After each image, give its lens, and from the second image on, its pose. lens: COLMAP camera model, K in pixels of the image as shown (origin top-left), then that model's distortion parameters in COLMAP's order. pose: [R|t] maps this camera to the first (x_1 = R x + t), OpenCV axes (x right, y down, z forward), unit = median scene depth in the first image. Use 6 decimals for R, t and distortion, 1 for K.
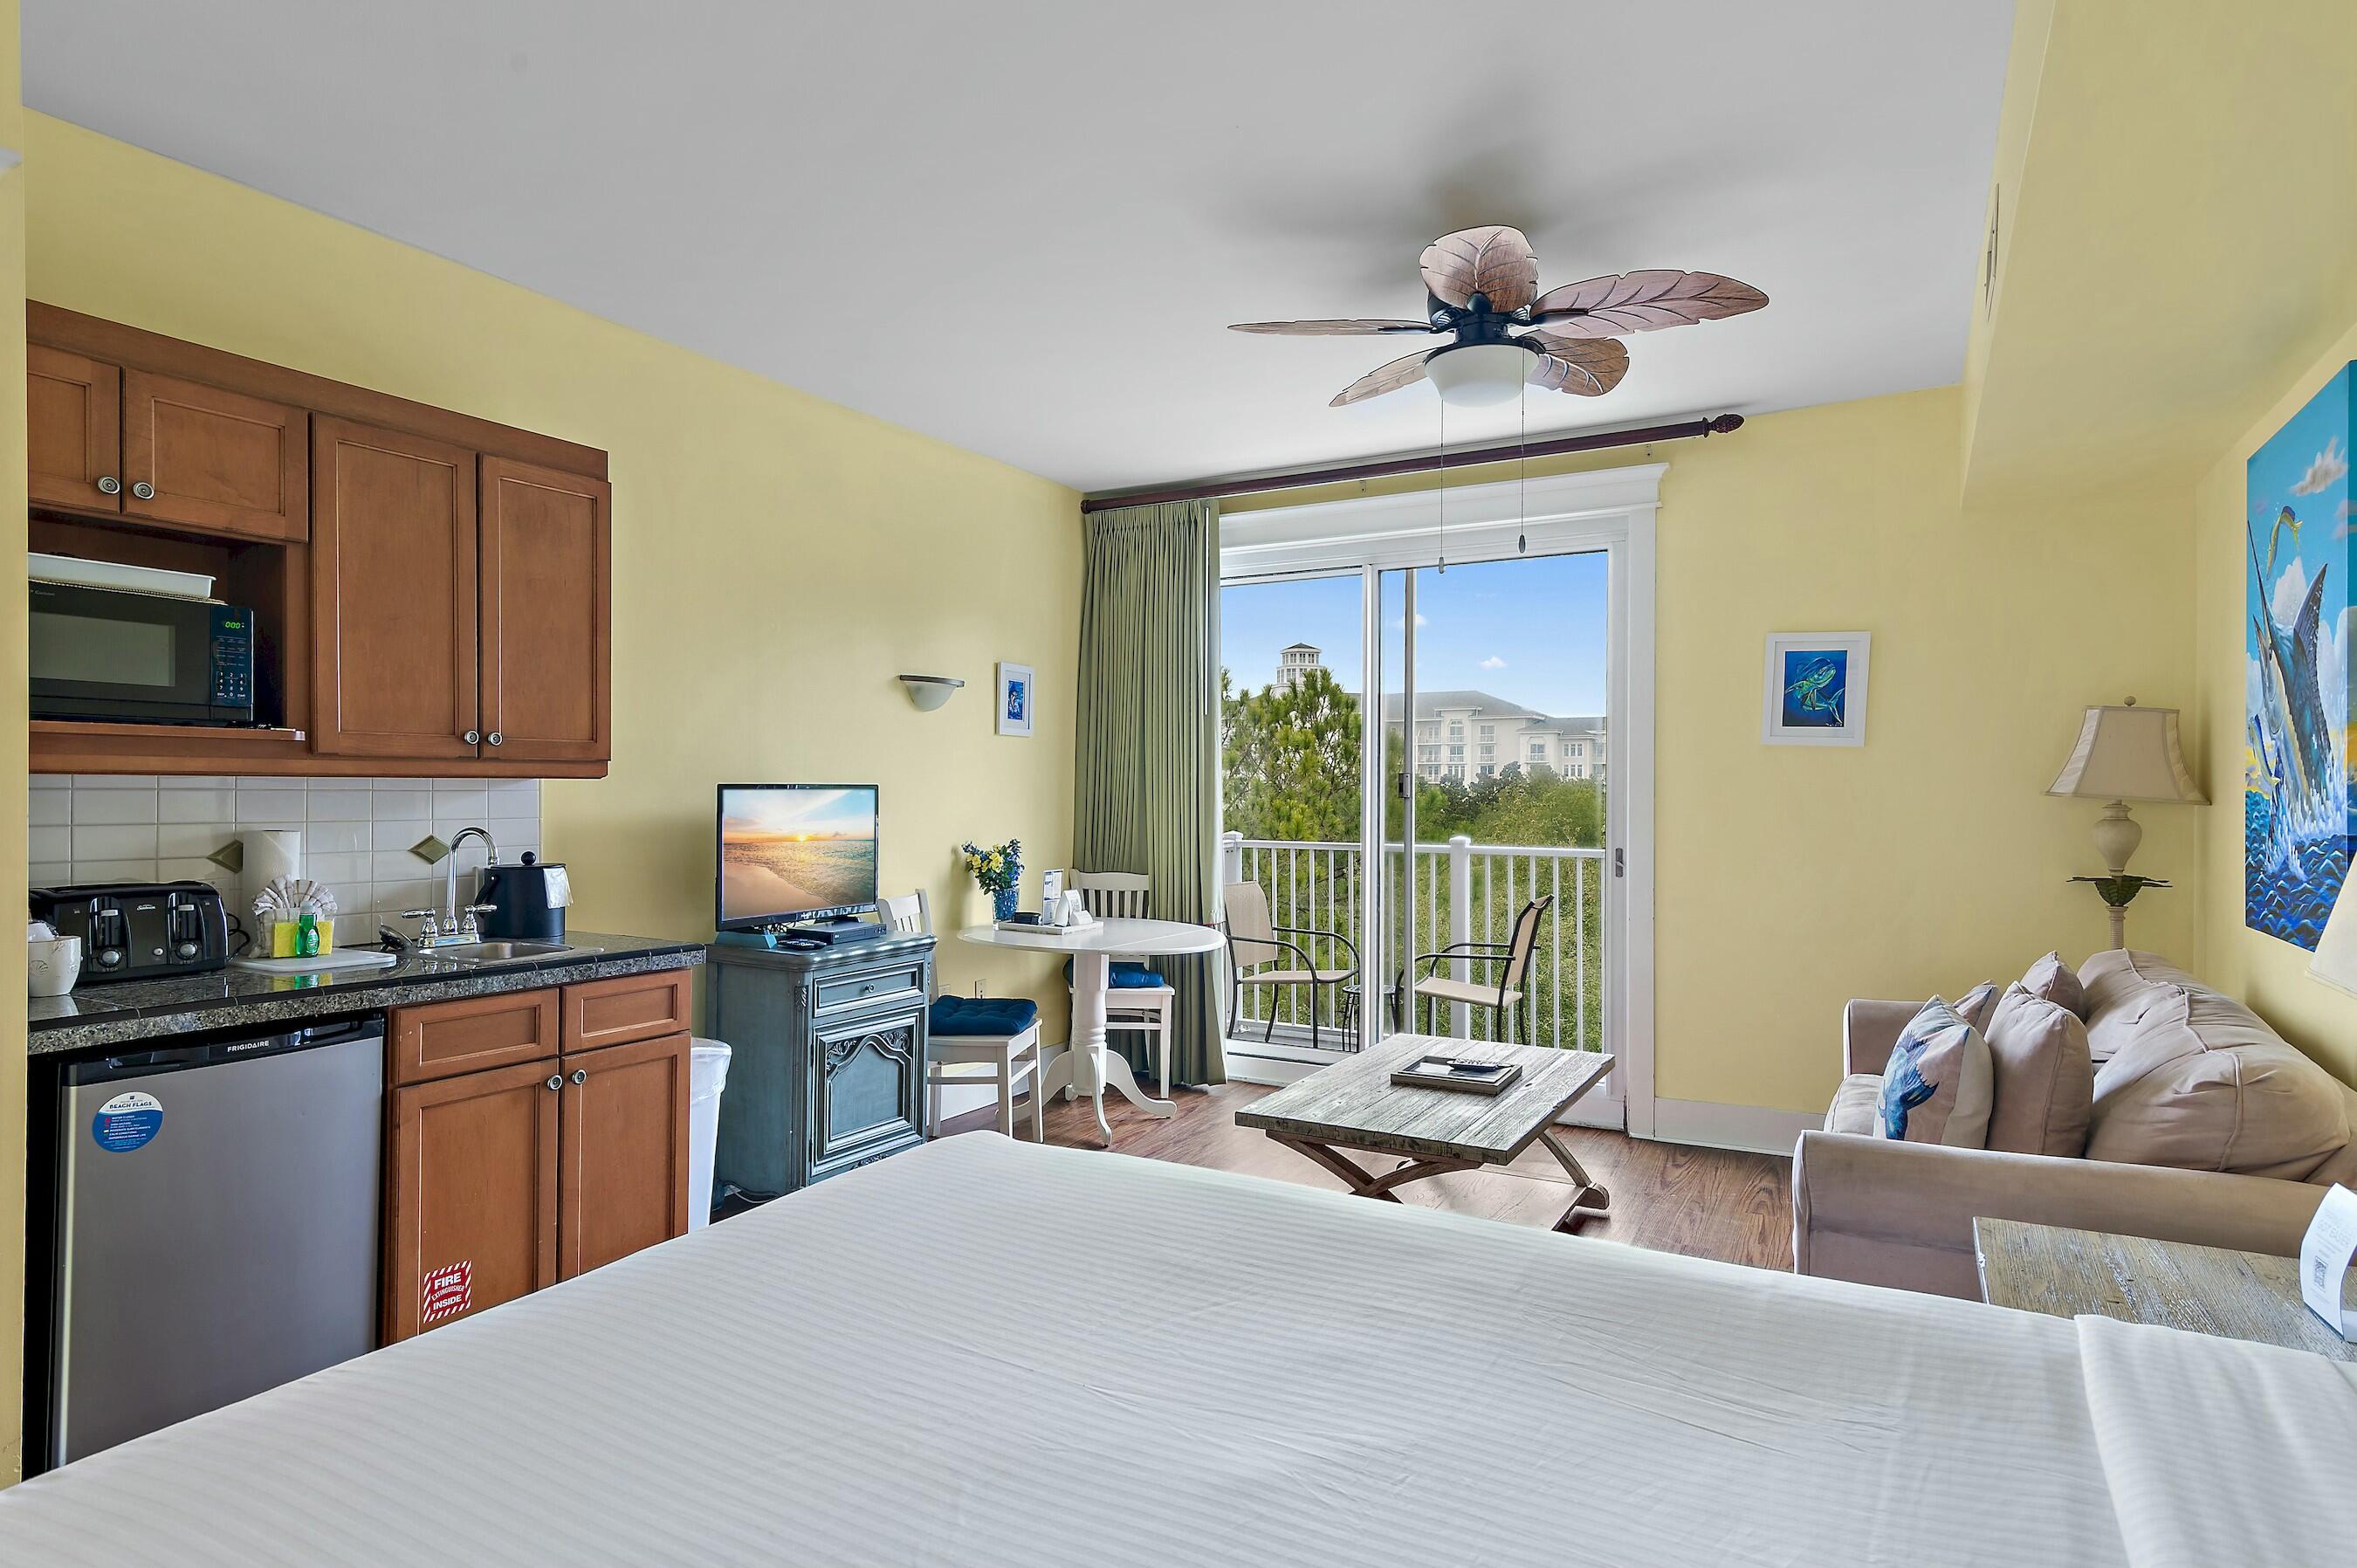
lens RADIAL K [[1299.0, 0, 1124.7], [0, 1299.0, 796.6], [0, 0, 1]] dist [0.020093, 0.000547]
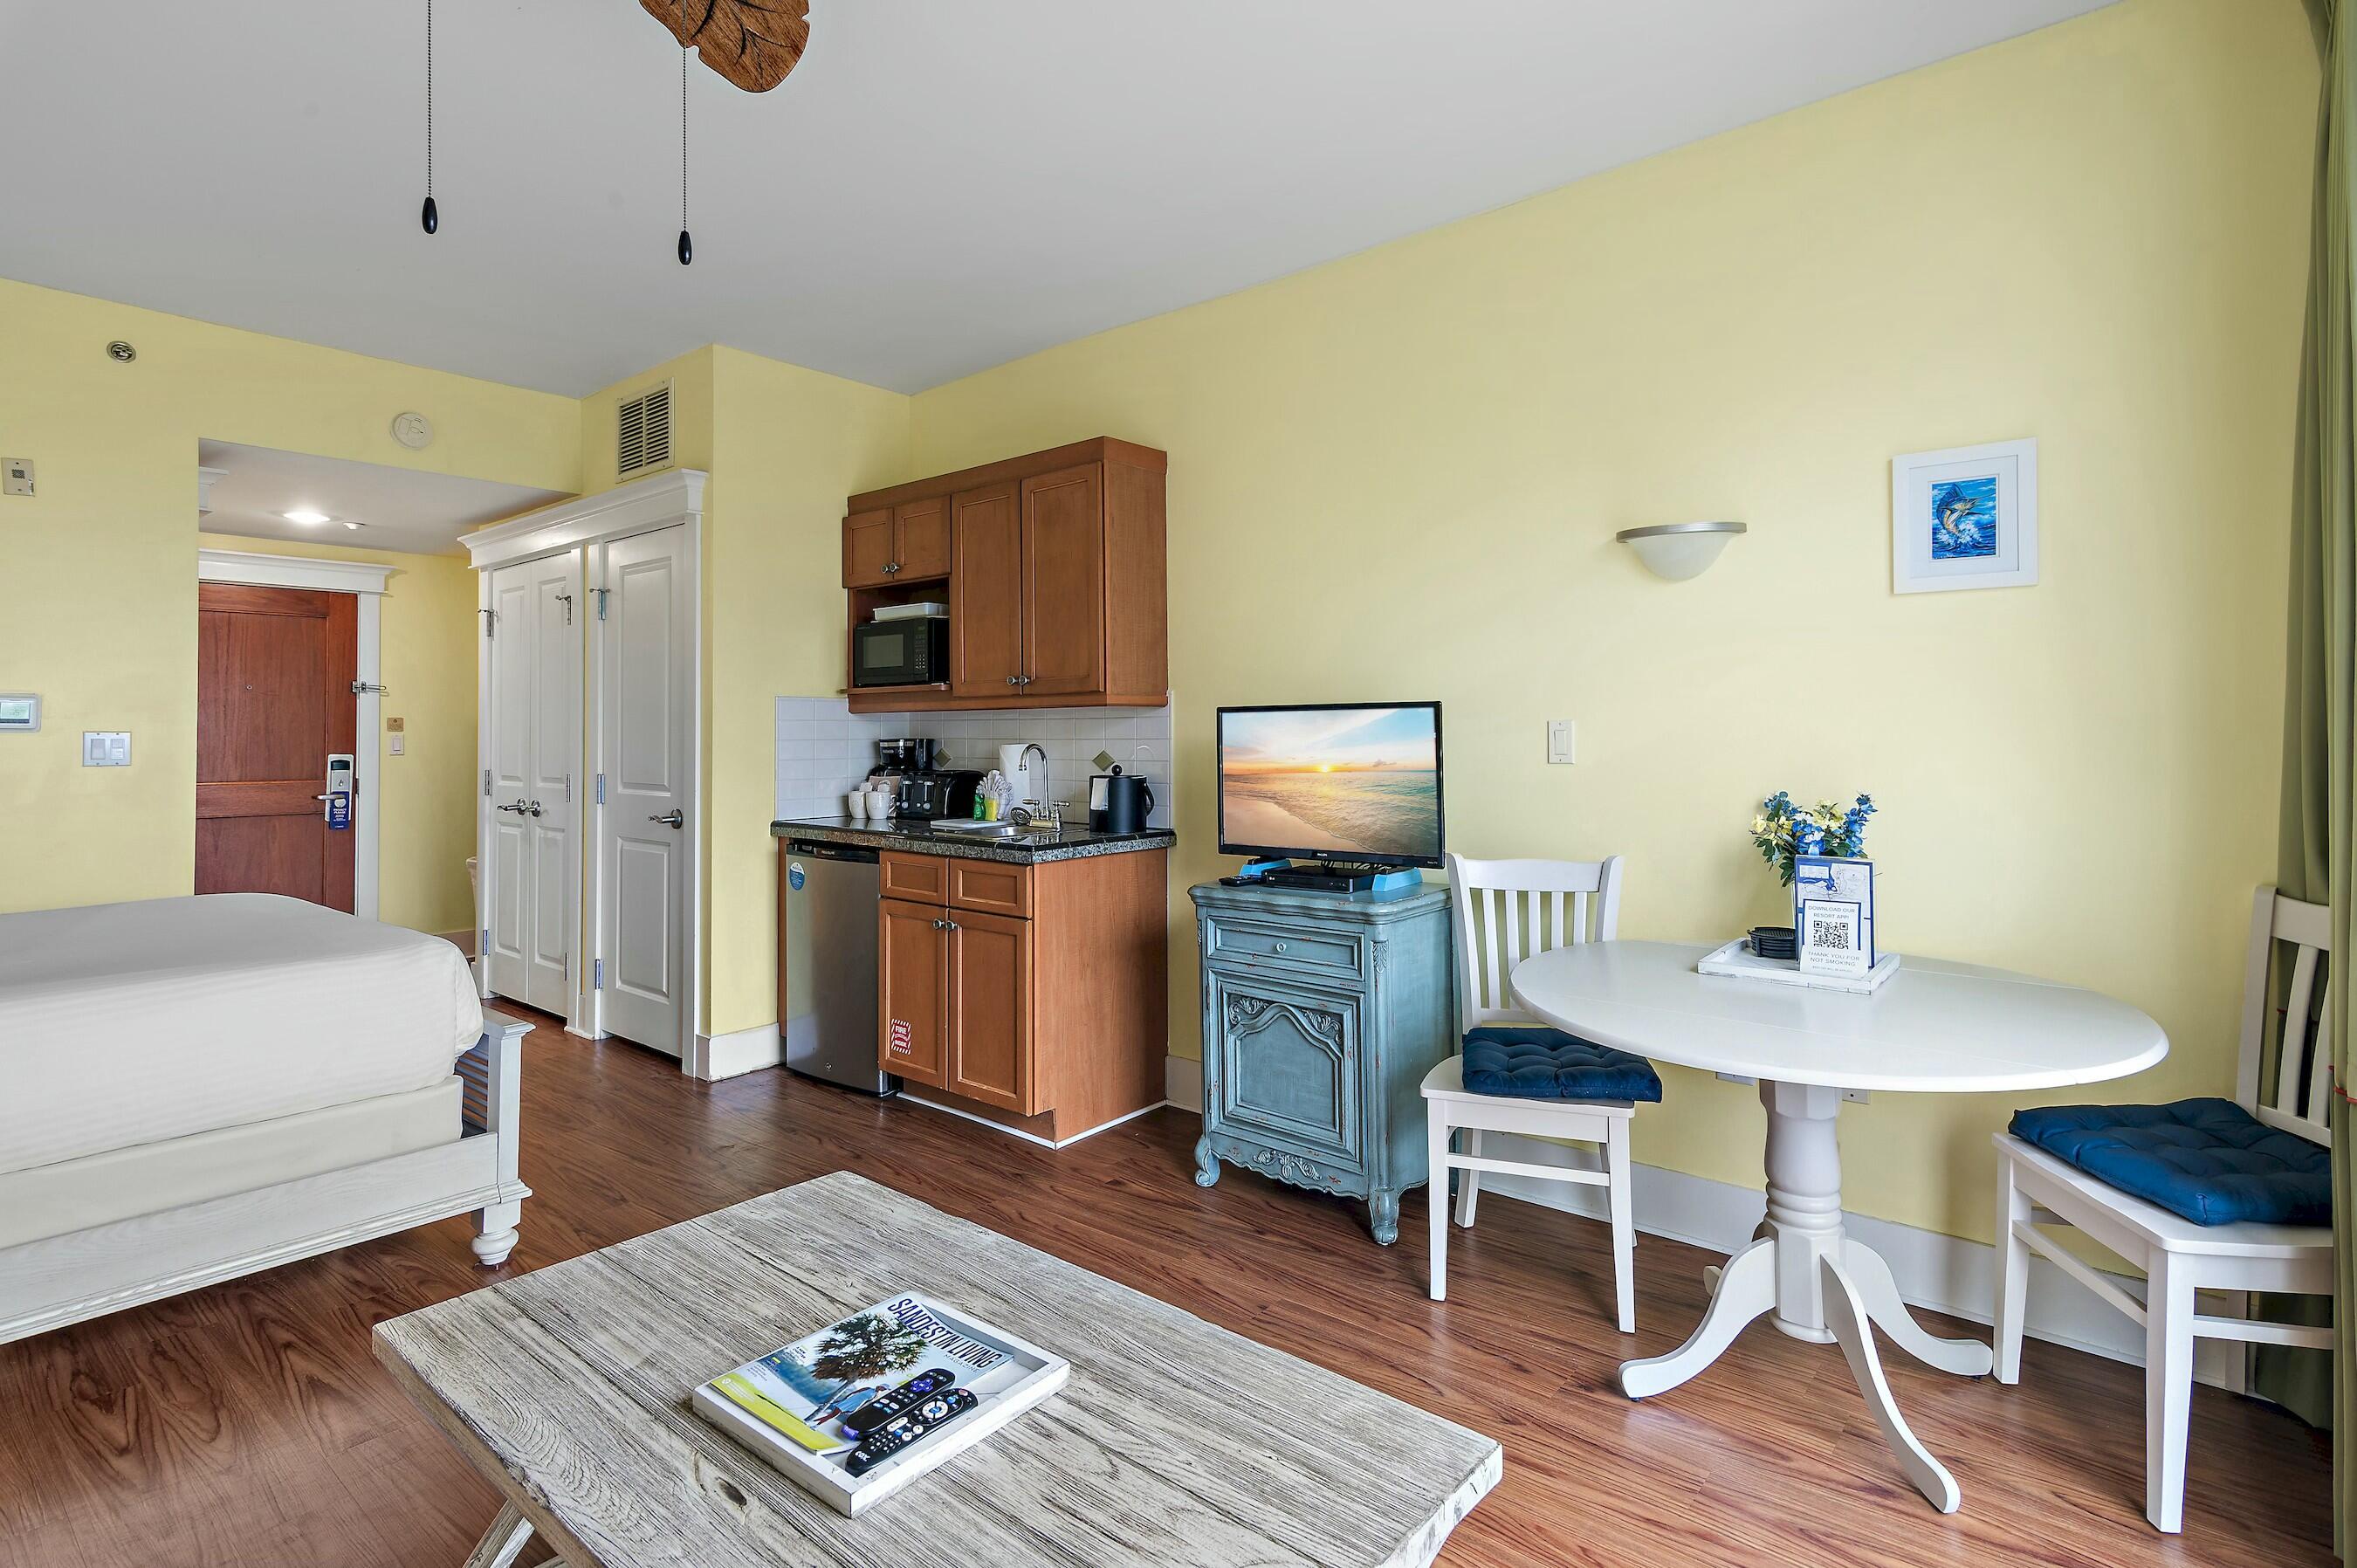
lens RADIAL K [[1170.9, 0, 1174.6], [0, 1170.9, 710.5], [0, 0, 1]] dist [0.019617, 0.000768]
pose [[-0.168758, -0.020514, -0.985444, 0.740551], [0.001530, 0.999777, -0.021074, 0.015017], [0.985656, -0.005064, -0.168689, 1.402812]]
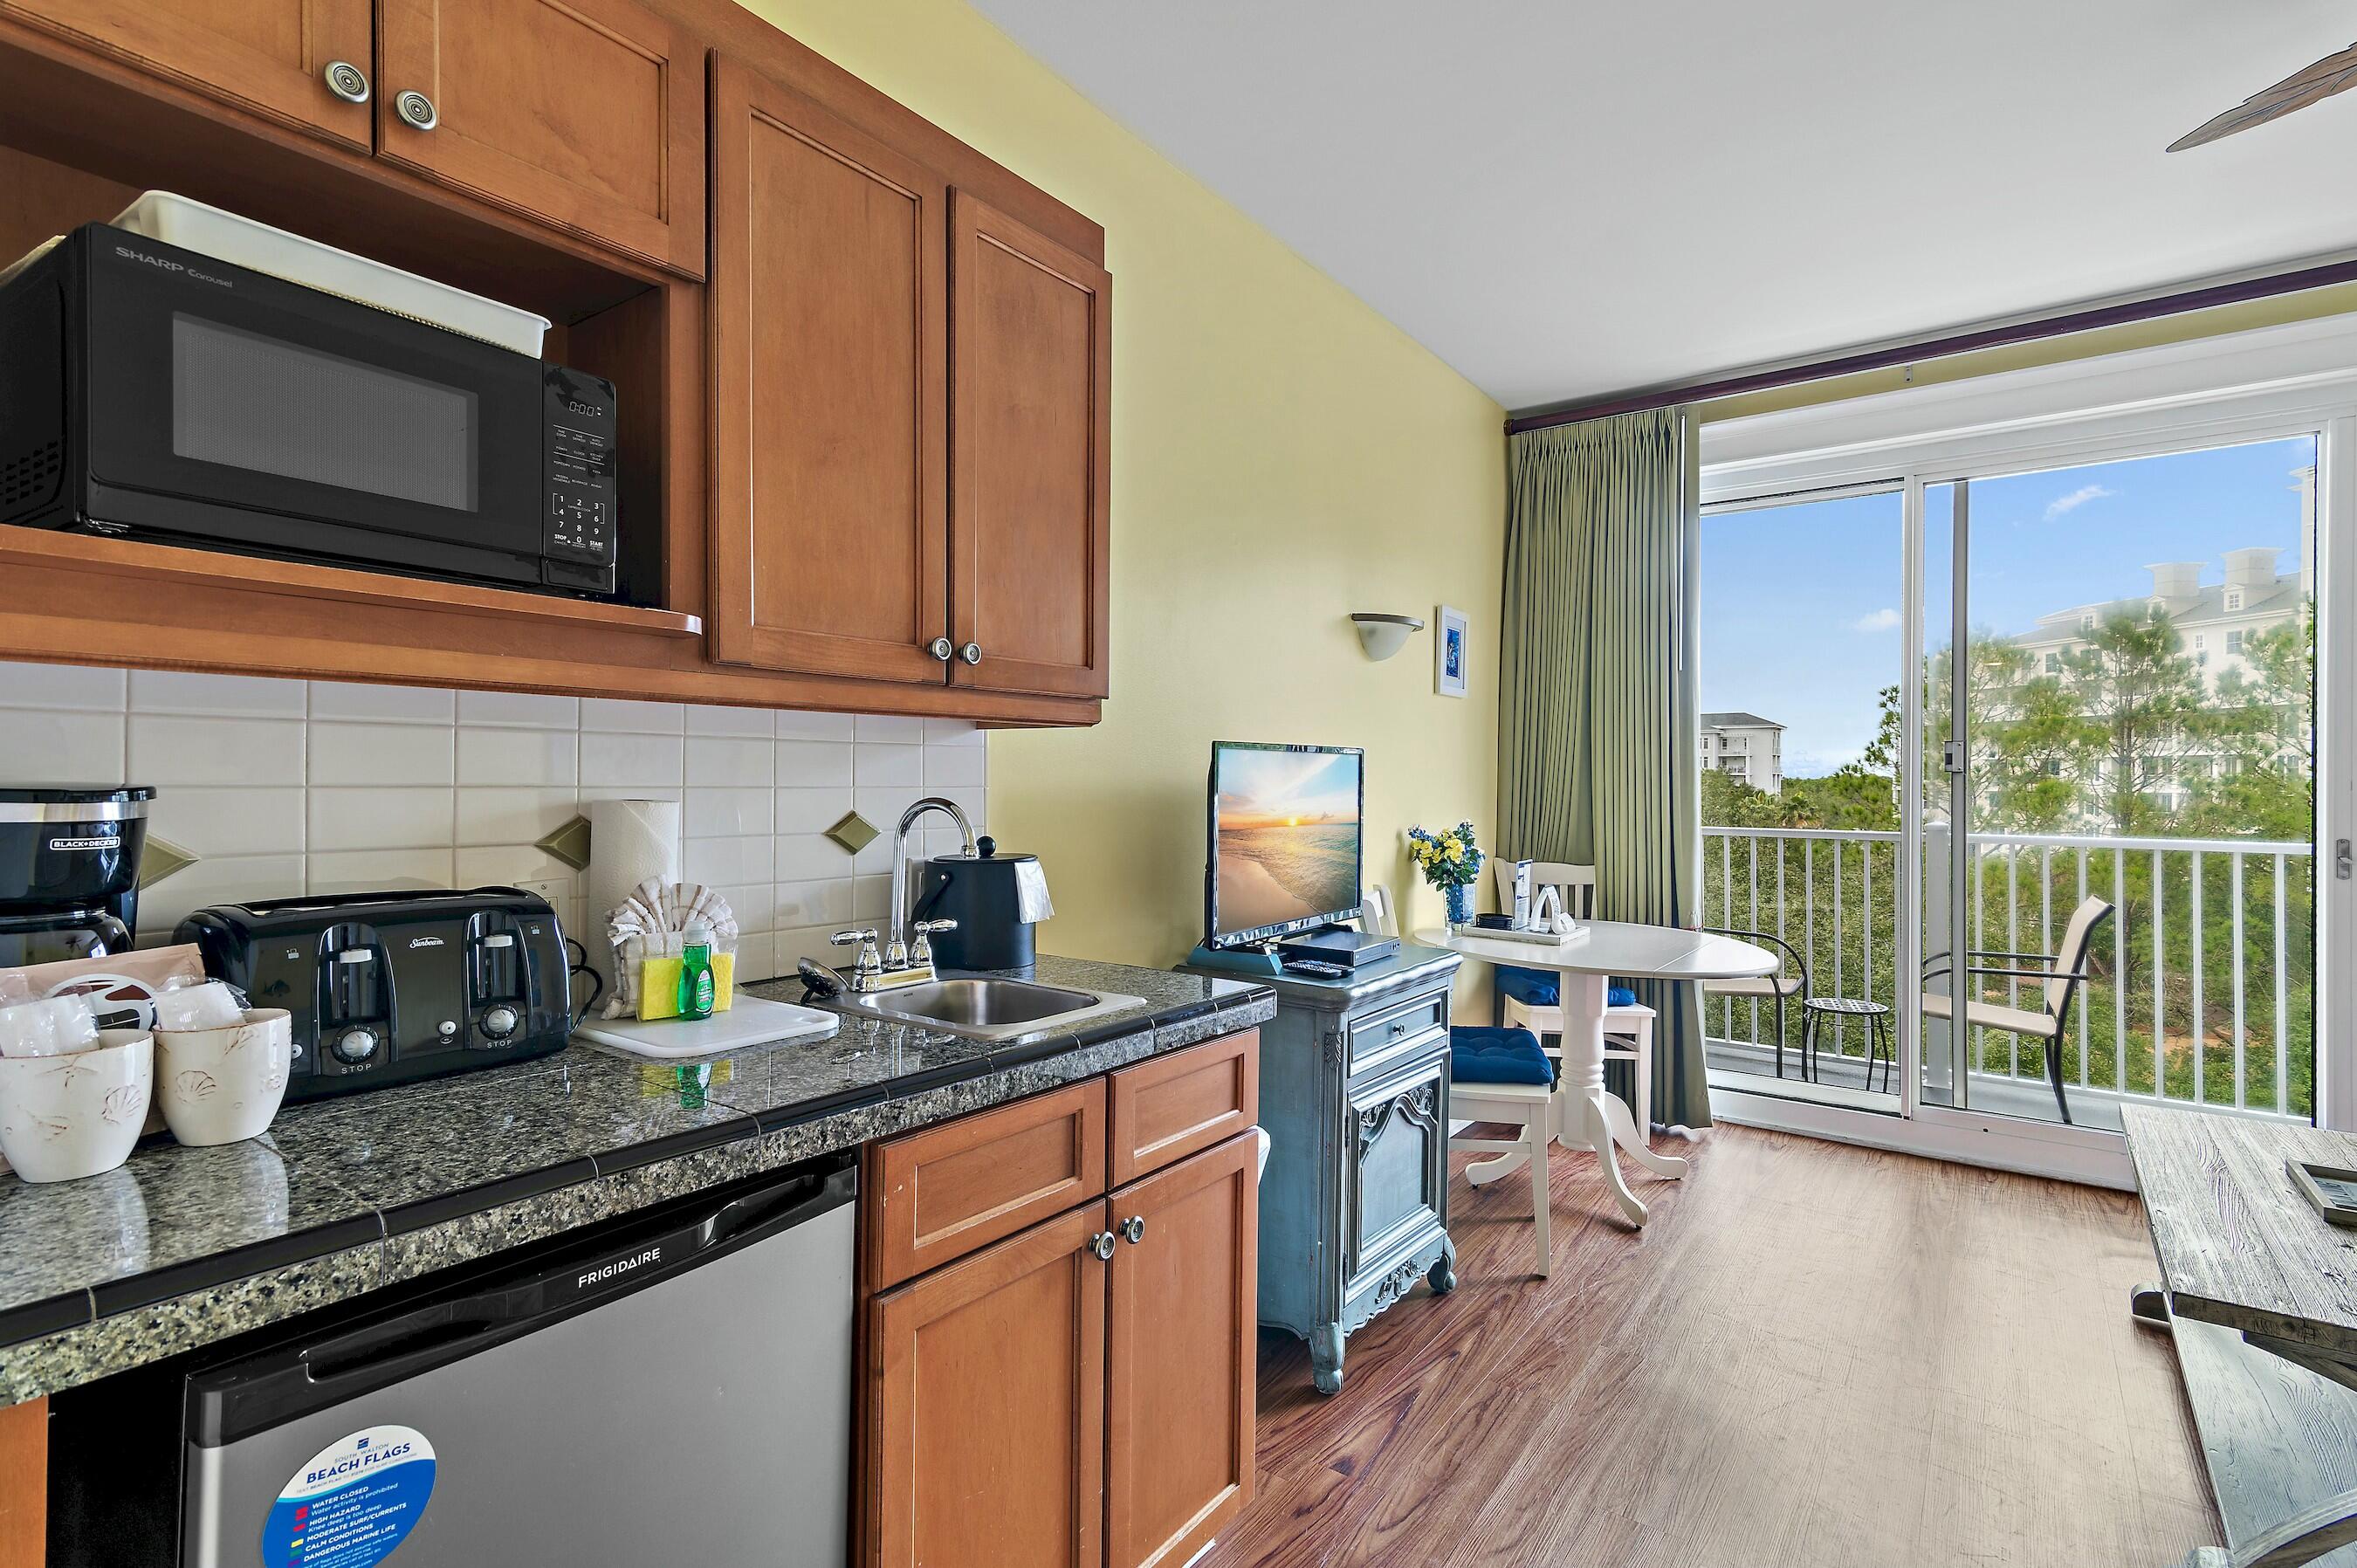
lens RADIAL K [[1132.2, 0, 1178.5], [0, 1132.2, 784.0], [0, 0, 1]] dist [0.019175, -0.000447]
pose [[0.995743, 0.002220, -0.092141, -0.343339], [-0.002341, 0.999997, -0.001208, 0.018025], [0.092138, 0.001418, 0.995745, 0.487387]]
